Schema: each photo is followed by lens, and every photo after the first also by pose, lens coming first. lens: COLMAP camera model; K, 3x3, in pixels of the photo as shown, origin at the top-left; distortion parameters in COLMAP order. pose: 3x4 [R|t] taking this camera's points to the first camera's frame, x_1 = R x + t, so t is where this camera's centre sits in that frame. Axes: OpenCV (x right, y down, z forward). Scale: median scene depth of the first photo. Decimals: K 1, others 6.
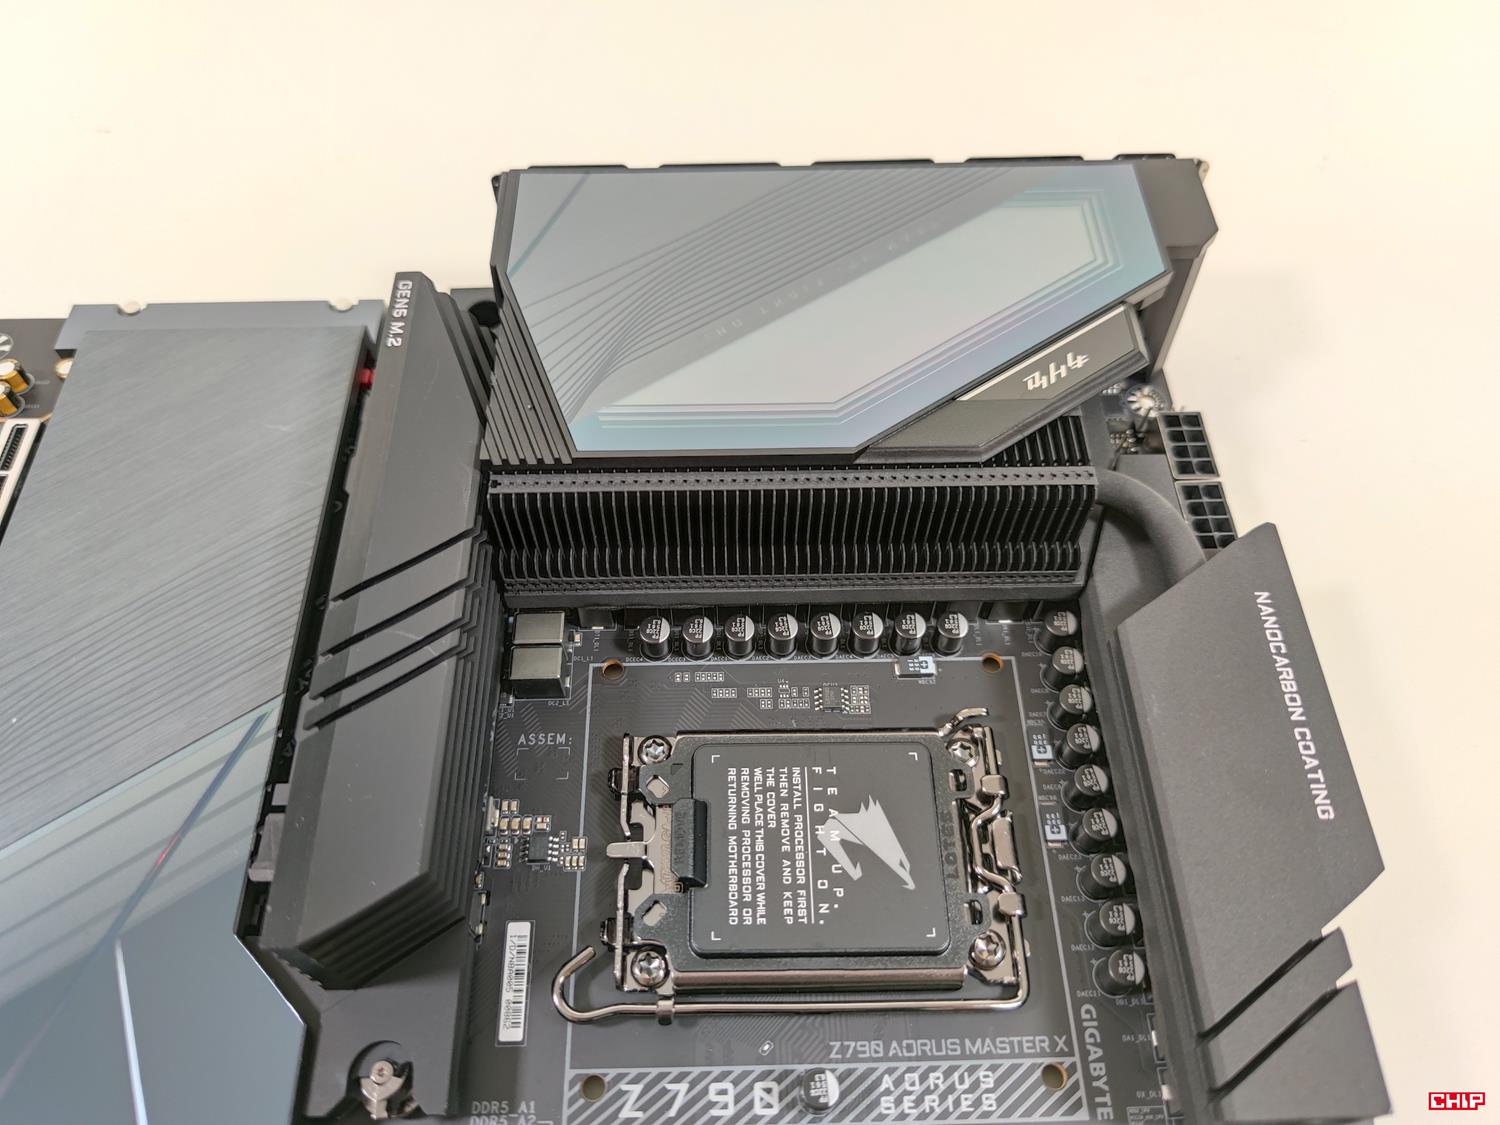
lens RADIAL K [[1140.0, 0, 746.4], [0, 1140.0, 541.9], [0, 0, 1]] dist [0.032337, -0.125994]
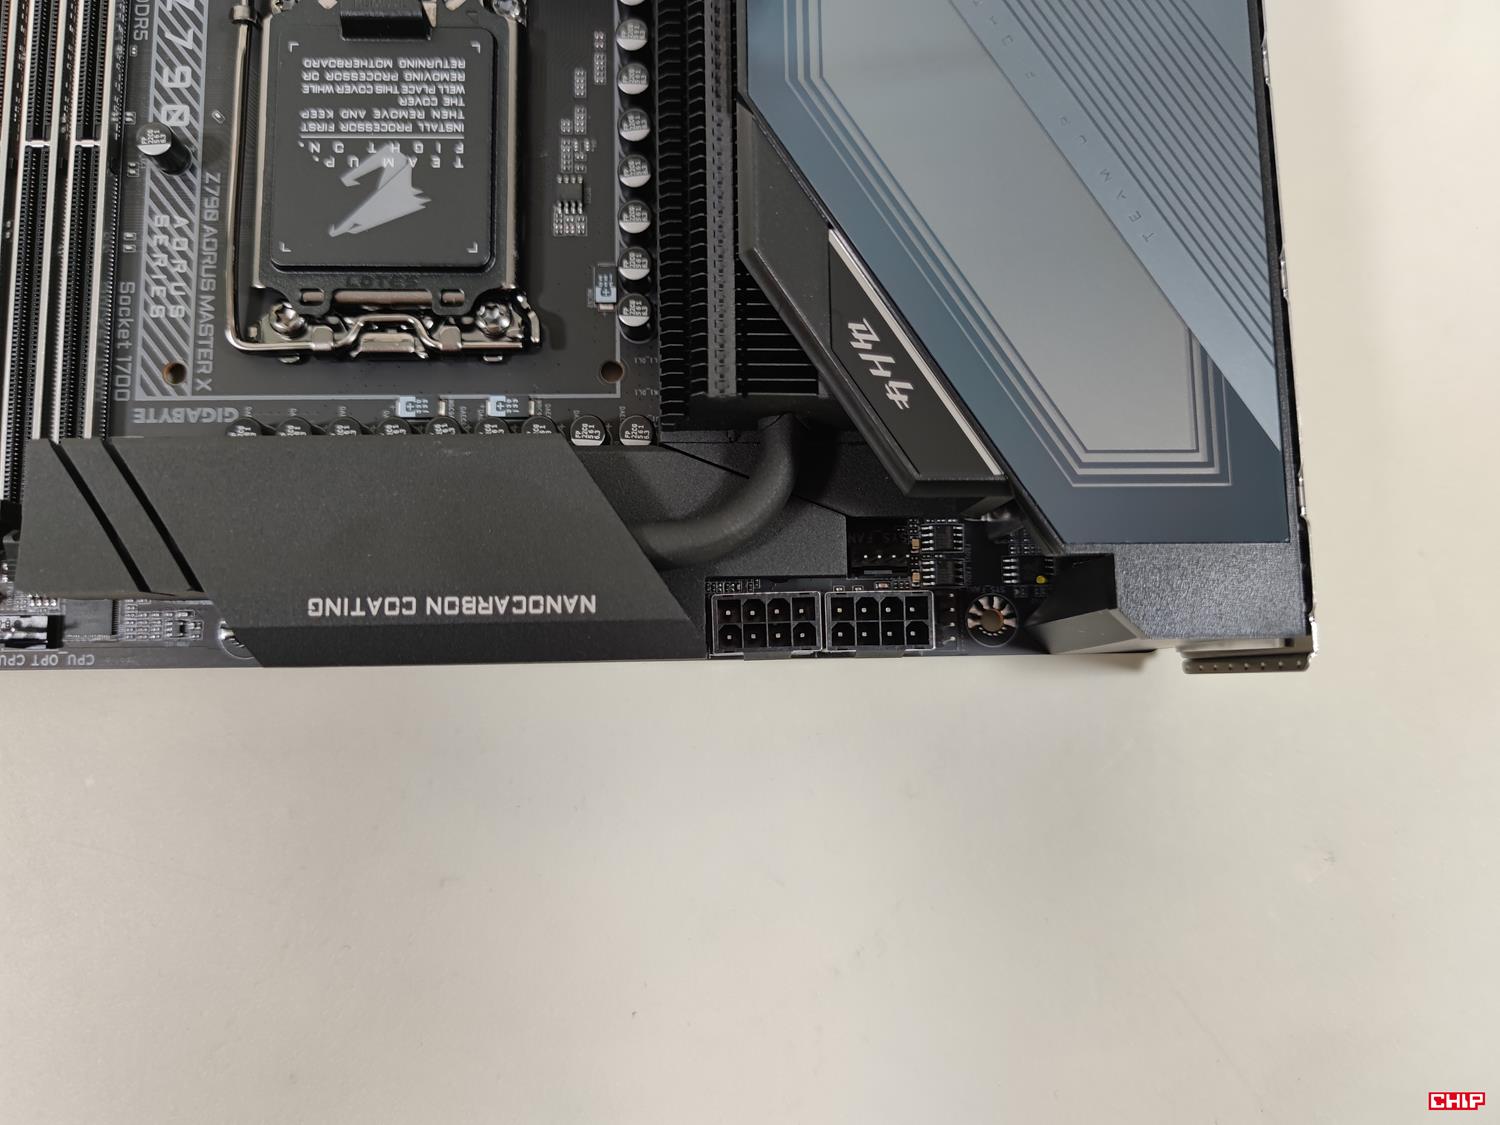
lens RADIAL K [[1161.5, 0, 750.0], [0, 1161.5, 562.5], [0, 0, 1]] dist [-0.040508, -0.000430]
pose [[-0.002837, 0.994979, -0.100044, 0.527528], [-0.873318, 0.046271, 0.484949, -0.484030], [0.487143, 0.088746, 0.868801, 0.336228]]
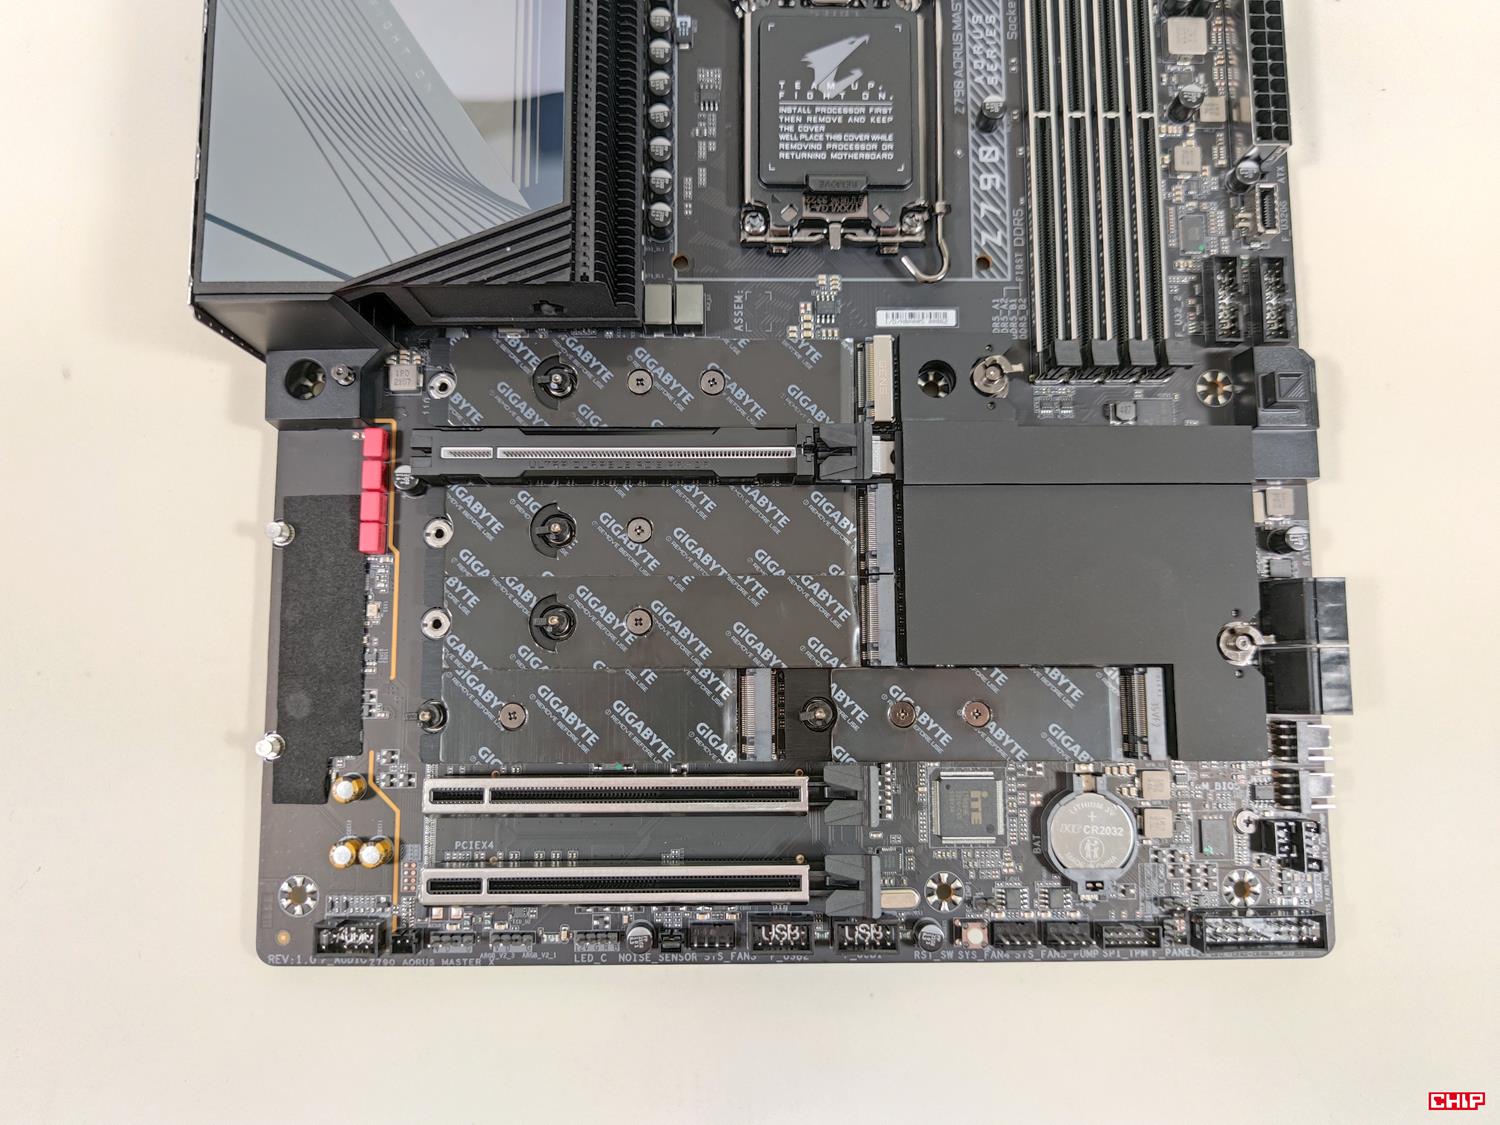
lens RADIAL K [[1126.4, 0, 750.0], [0, 1126.4, 562.5], [0, 0, 1]] dist [0.025849, -0.090979]
pose [[0.015290, -0.994252, 0.105965, -0.666240], [0.837080, 0.070691, 0.542494, -0.546338], [-0.546867, 0.080407, 0.833350, -0.050030]]
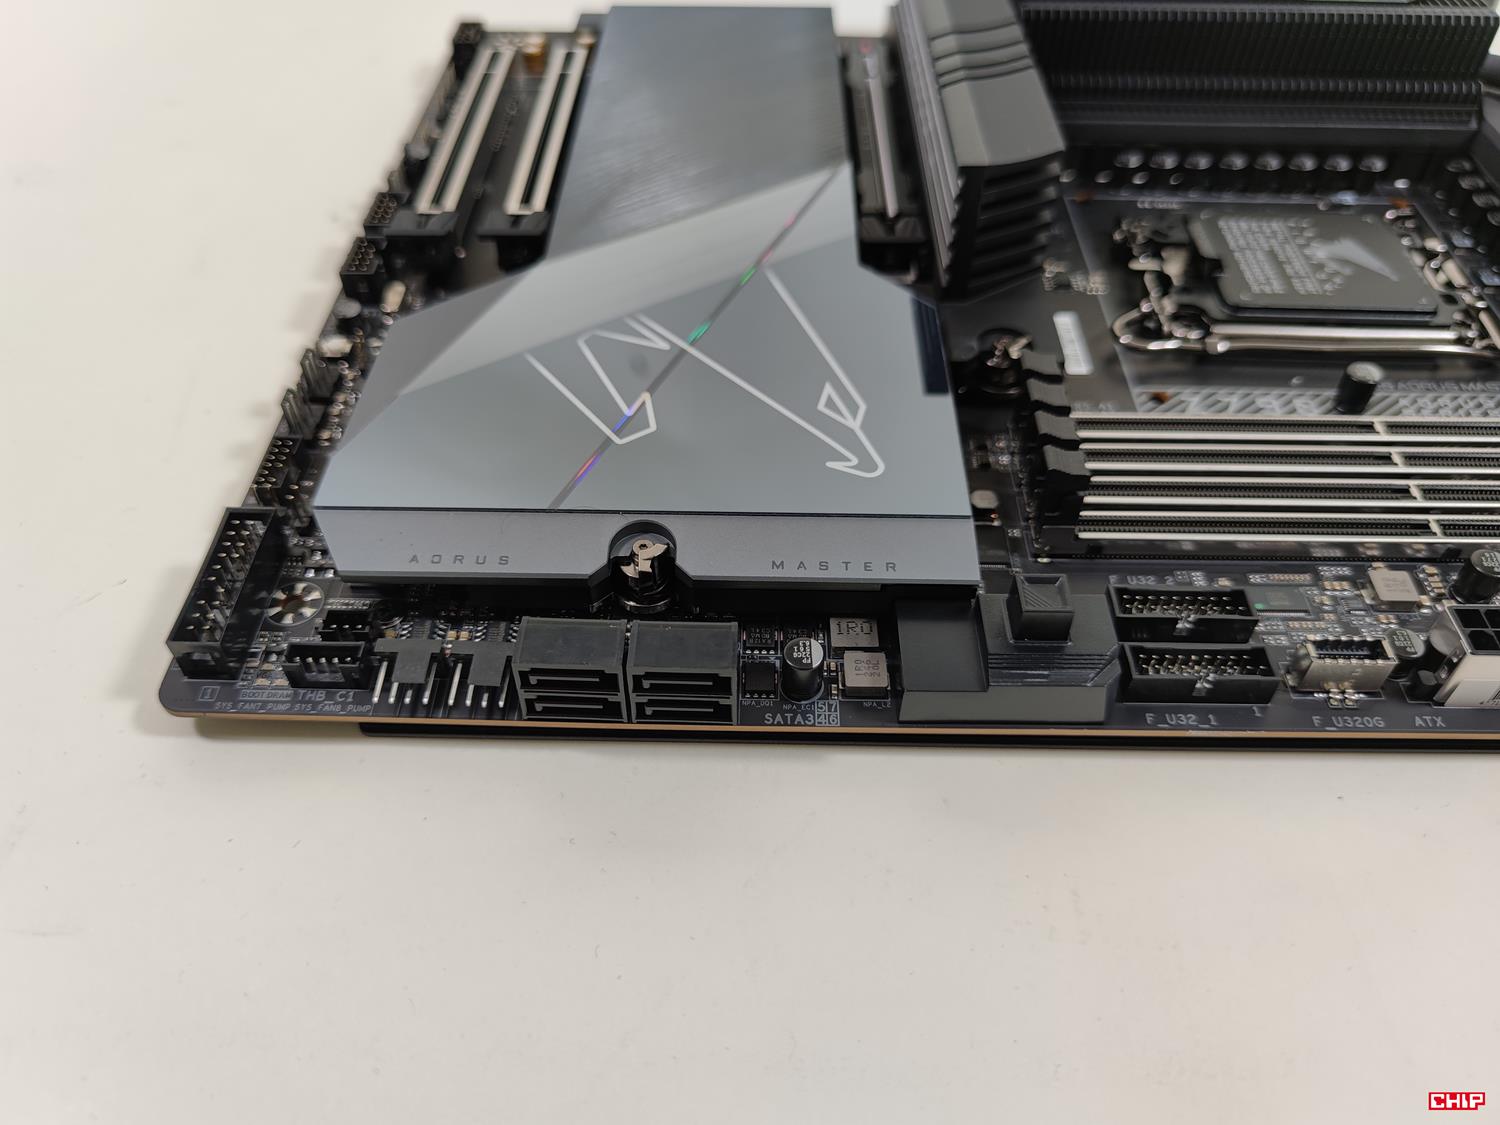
lens RADIAL K [[1127.4, 0, 758.1], [0, 1127.4, 547.9], [0, 0, 1]] dist [0.055410, -0.106082]
pose [[0.999492, 0.027623, -0.015872, -0.505879], [-0.030248, 0.979208, -0.200590, 0.844433], [0.010001, 0.200968, 0.979547, -0.130032]]
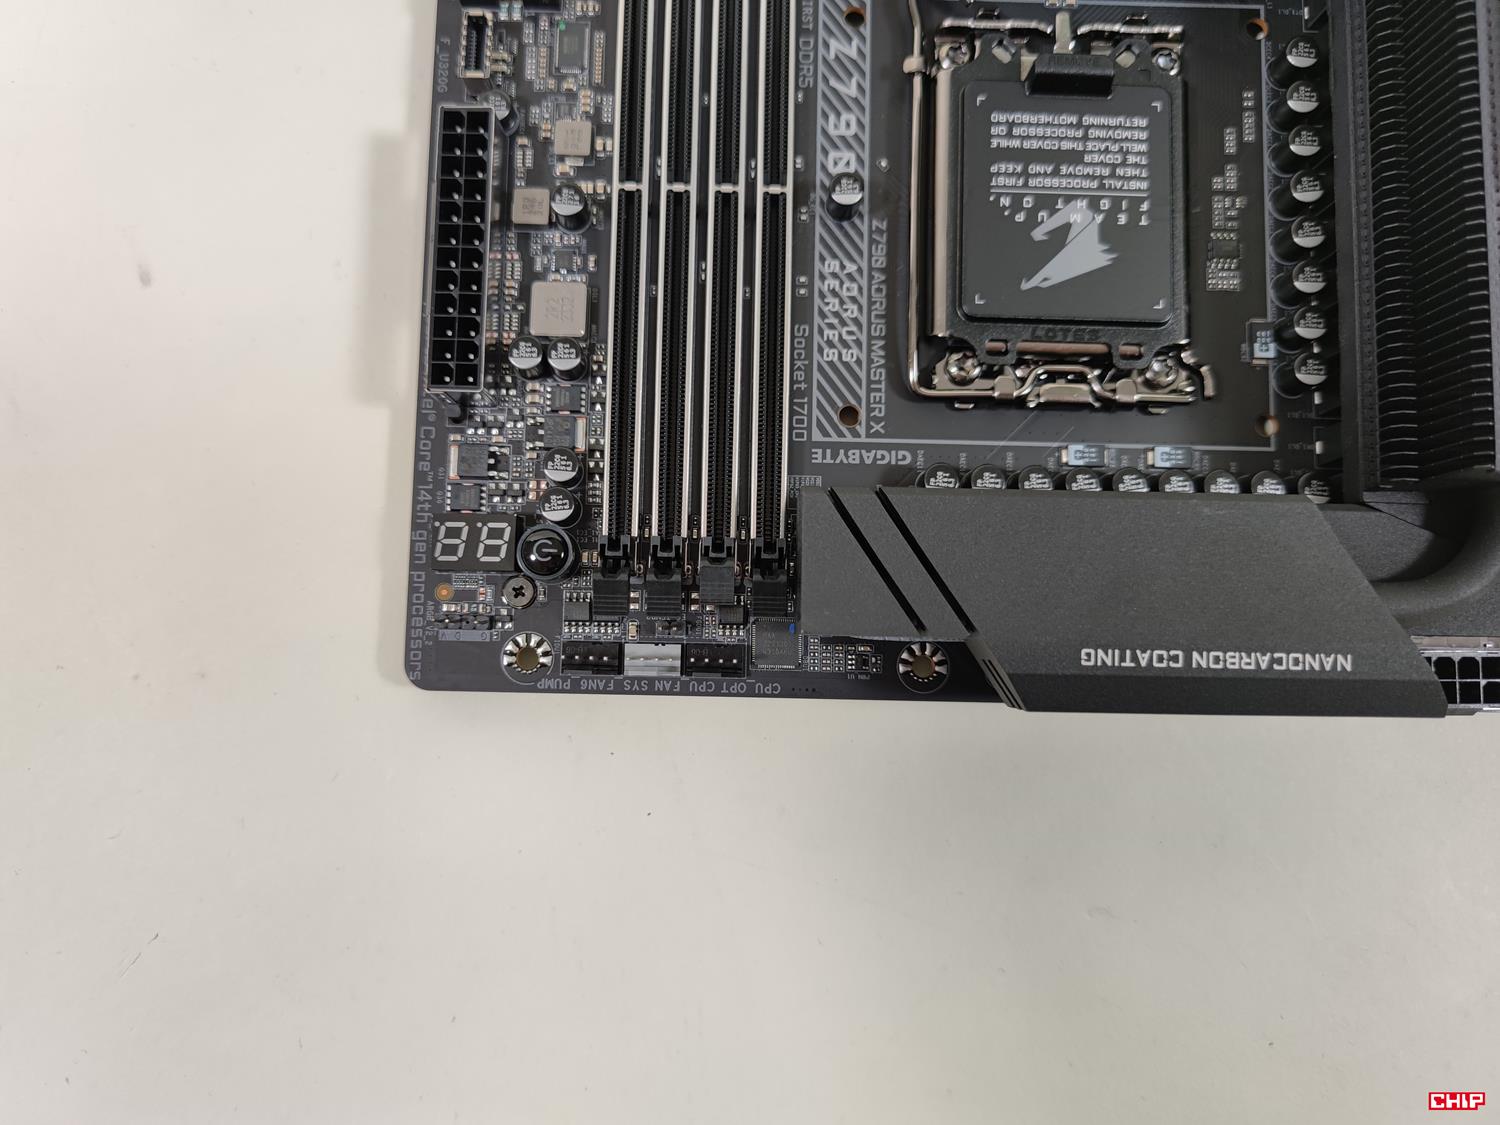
lens RADIAL K [[1149.1, 0, 732.8], [0, 1149.1, 560.4], [0, 0, 1]] dist [0.021464, -0.091923]
pose [[-0.042184, 0.995405, -0.085963, 0.489019], [-0.845945, 0.010195, 0.533172, -0.024333], [0.531599, 0.095211, 0.841628, 0.018522]]
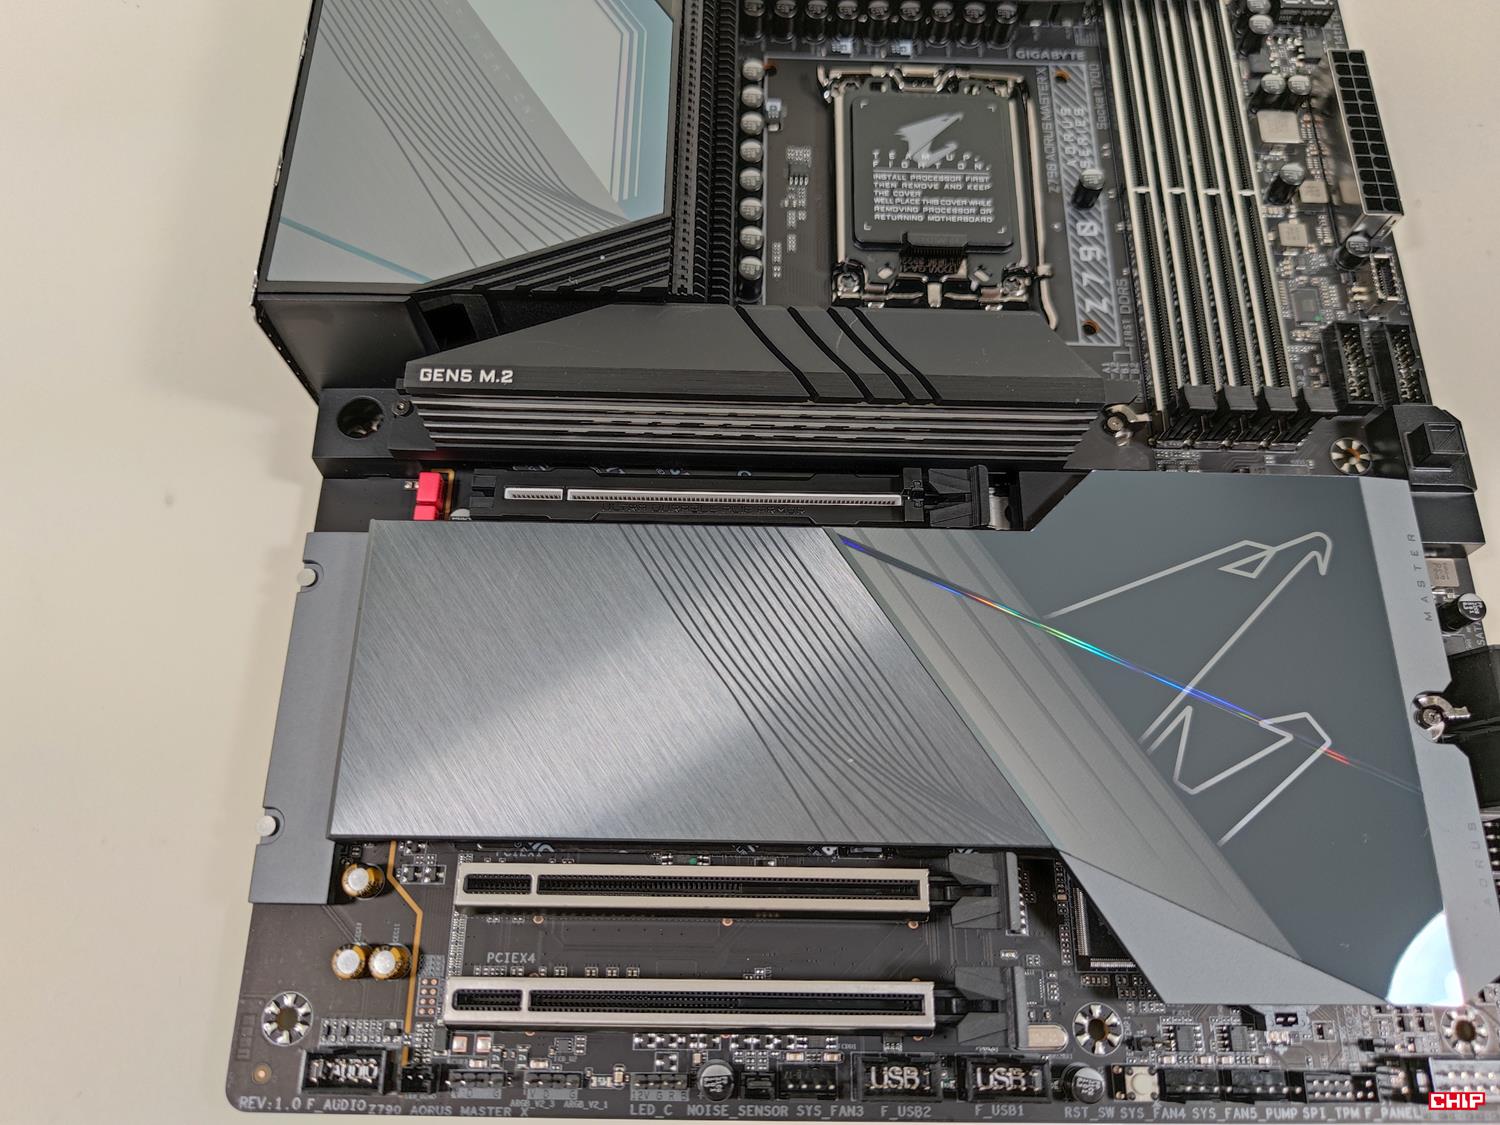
lens RADIAL K [[1143.3, 0, 746.2], [0, 1143.3, 560.0], [0, 0, 1]] dist [0.007046, -0.058631]
pose [[0.031917, -0.932391, 0.360038, -0.896754], [0.833147, 0.223810, 0.505743, -0.520239], [-0.552131, 0.283823, 0.783962, 0.185837]]
